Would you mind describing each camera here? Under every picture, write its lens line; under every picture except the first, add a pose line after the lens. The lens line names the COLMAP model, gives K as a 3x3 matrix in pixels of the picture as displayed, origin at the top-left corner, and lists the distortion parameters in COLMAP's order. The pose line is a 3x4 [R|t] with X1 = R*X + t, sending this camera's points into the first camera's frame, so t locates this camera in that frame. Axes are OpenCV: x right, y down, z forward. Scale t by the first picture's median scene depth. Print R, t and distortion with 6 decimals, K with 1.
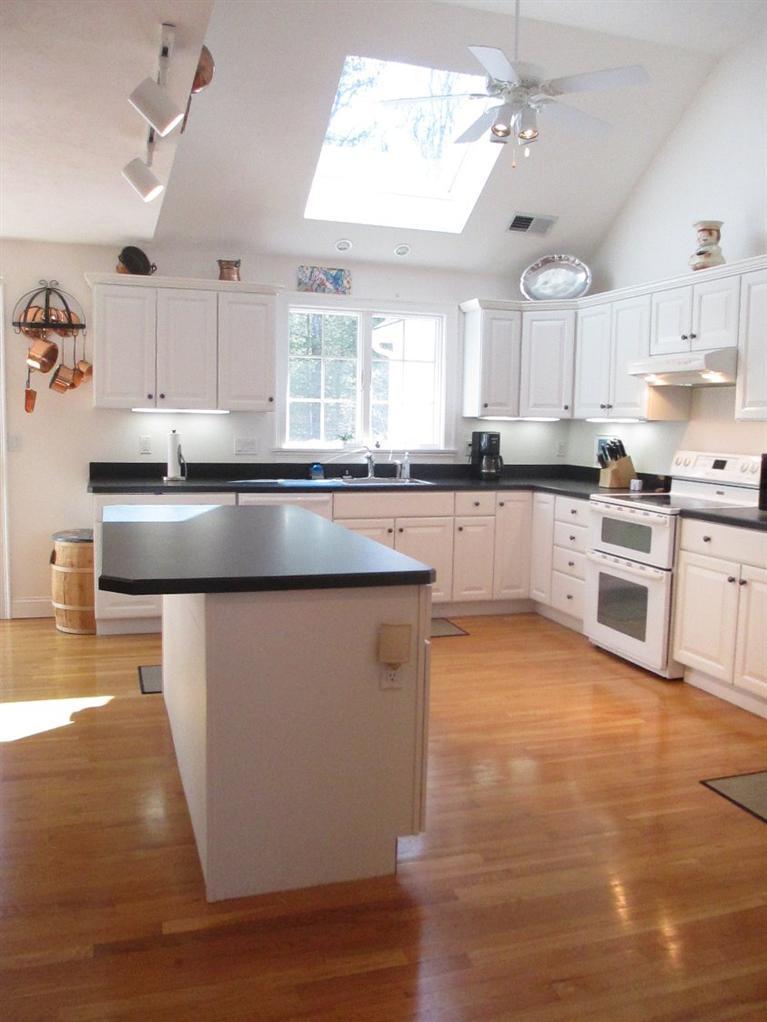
lens RADIAL K [[865.9, 0, 379.1], [0, 865.9, 512.3], [0, 0, 1]] dist [-0.044472, 0.021715]
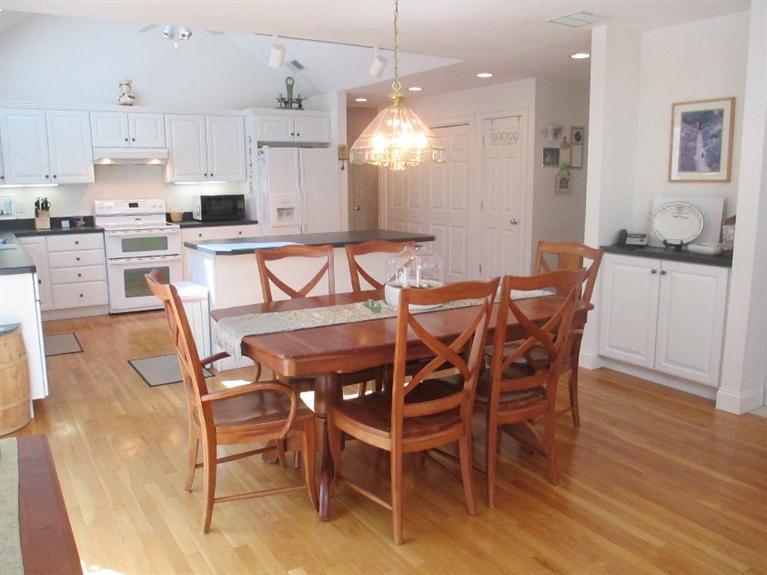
lens RADIAL K [[649.9, 0, 382.9], [0, 649.9, 288.7], [0, 0, 1]] dist [-0.044472, 0.021715]
pose [[-0.243522, -0.179385, 0.953162, -1.045107], [0.111408, 0.971069, 0.211219, -0.104448], [-0.963476, 0.157626, -0.216492, 0.703070]]
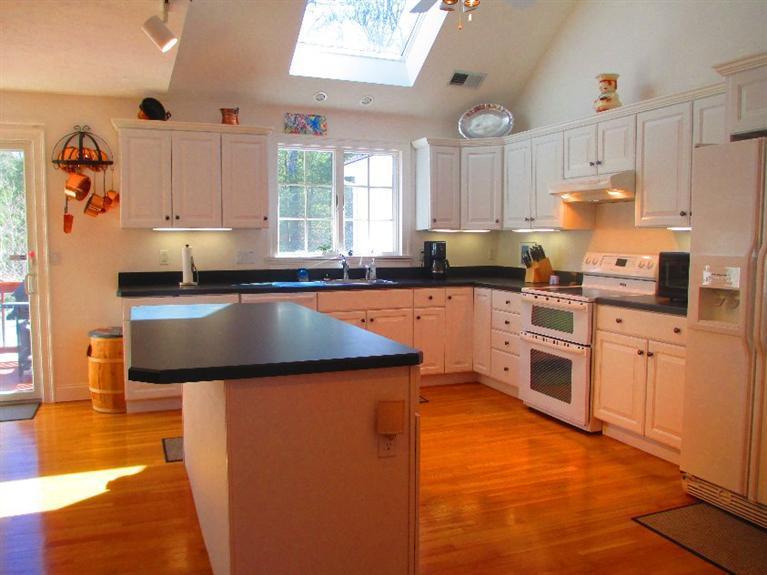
lens RADIAL K [[649.9, 0, 382.8], [0, 649.9, 290.8], [0, 0, 1]] dist [-0.044472, 0.021715]
pose [[0.997533, -0.023771, 0.066057, -0.020430], [0.025374, 0.999401, -0.023530, 0.000280], [-0.065458, 0.025148, 0.997538, 0.055835]]
